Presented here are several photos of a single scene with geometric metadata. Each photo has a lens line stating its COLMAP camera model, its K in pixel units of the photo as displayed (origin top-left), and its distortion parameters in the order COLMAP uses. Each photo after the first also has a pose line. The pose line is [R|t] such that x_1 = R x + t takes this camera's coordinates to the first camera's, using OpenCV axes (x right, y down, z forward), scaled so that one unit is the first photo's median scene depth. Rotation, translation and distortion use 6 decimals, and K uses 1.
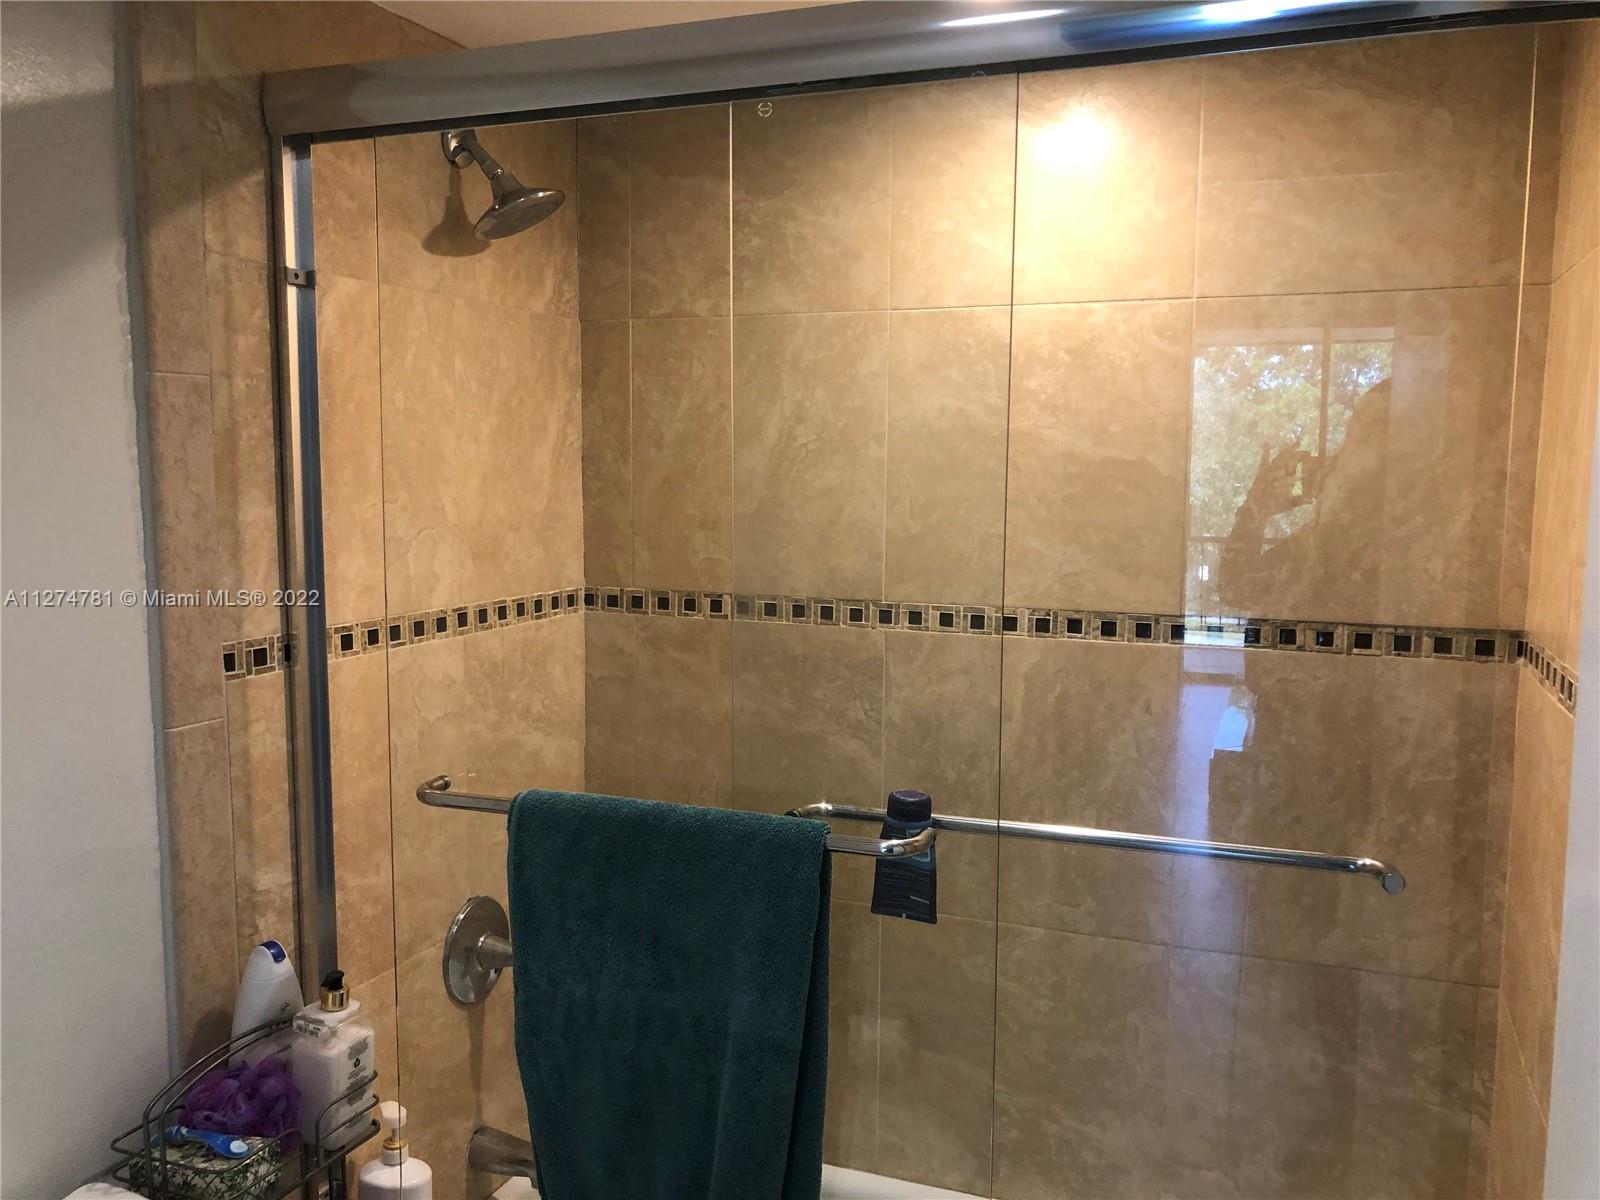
lens RADIAL K [[1318.5, 0, 798.6], [0, 1318.5, 628.5], [0, 0, 1]] dist [0.045307, -0.061964]
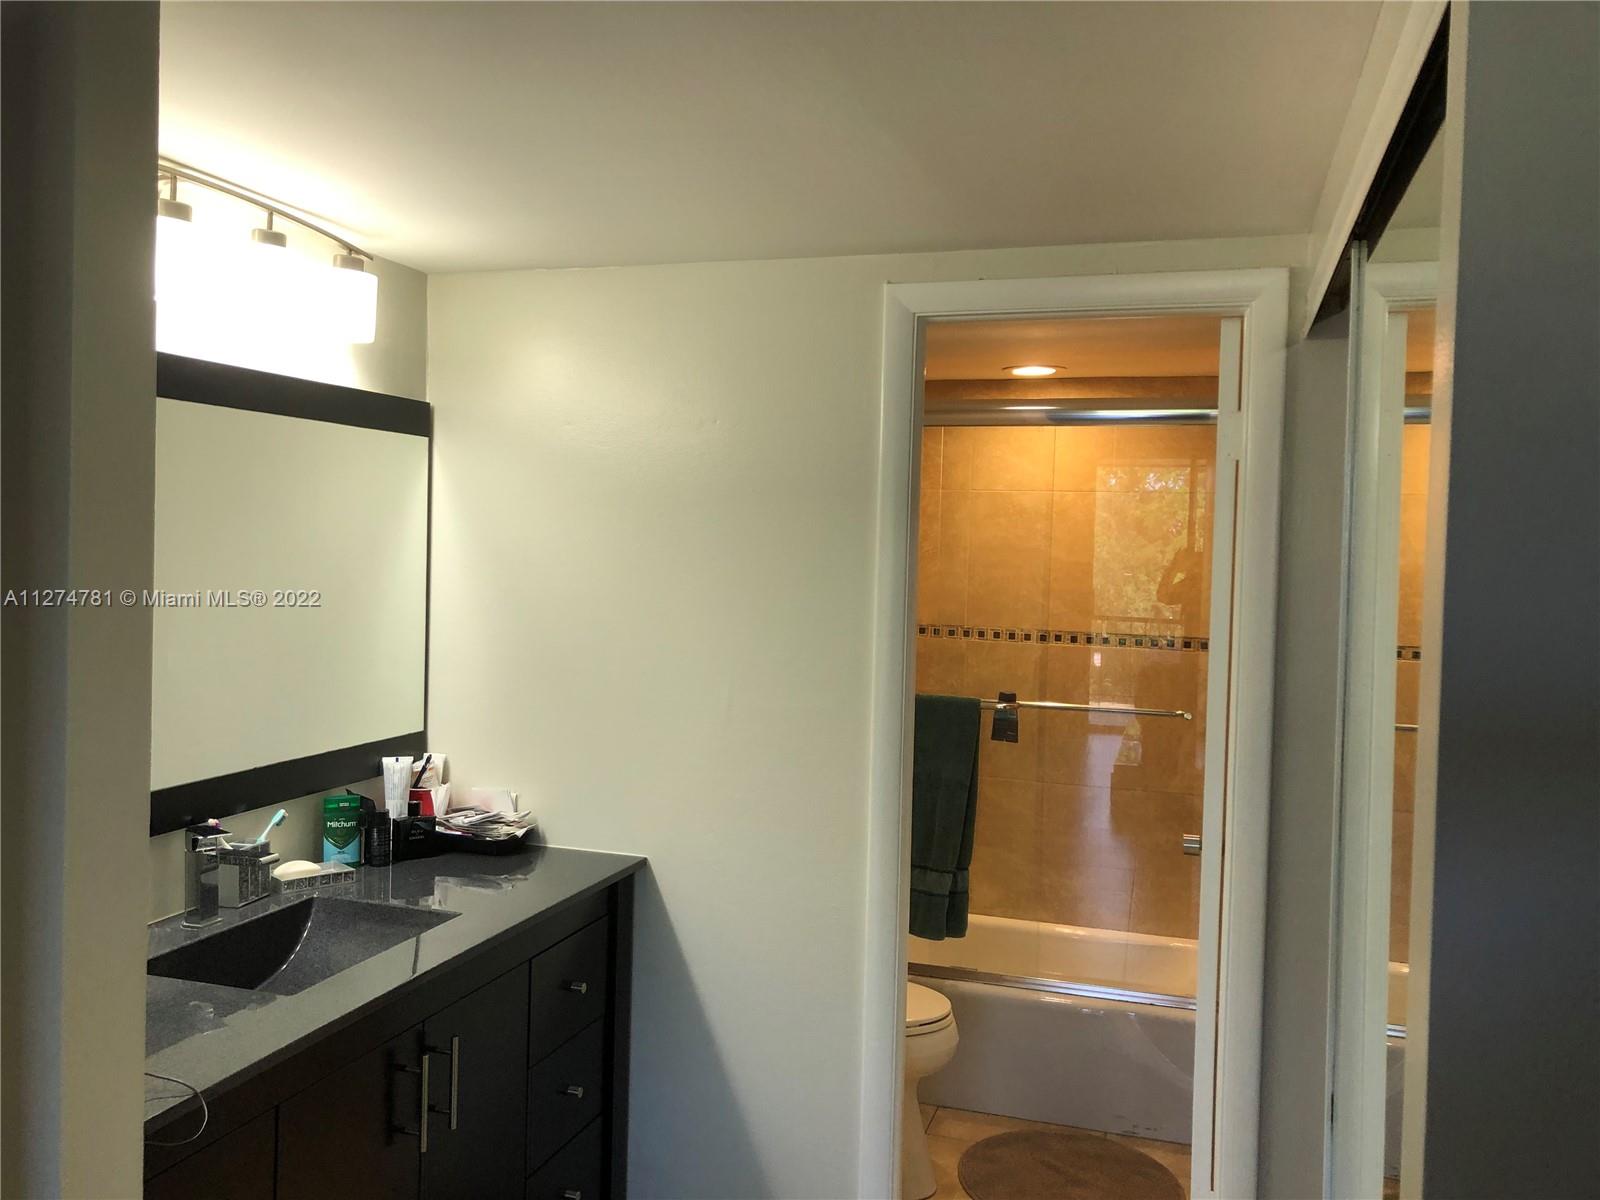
lens RADIAL K [[1315.4, 0, 754.3], [0, 1315.4, 598.0], [0, 0, 1]] dist [0.009466, 0.001598]
pose [[0.998877, 0.019529, 0.043157, -0.382353], [-0.015914, 0.996459, -0.082556, 0.118765], [-0.044617, 0.081777, 0.995652, -1.126293]]
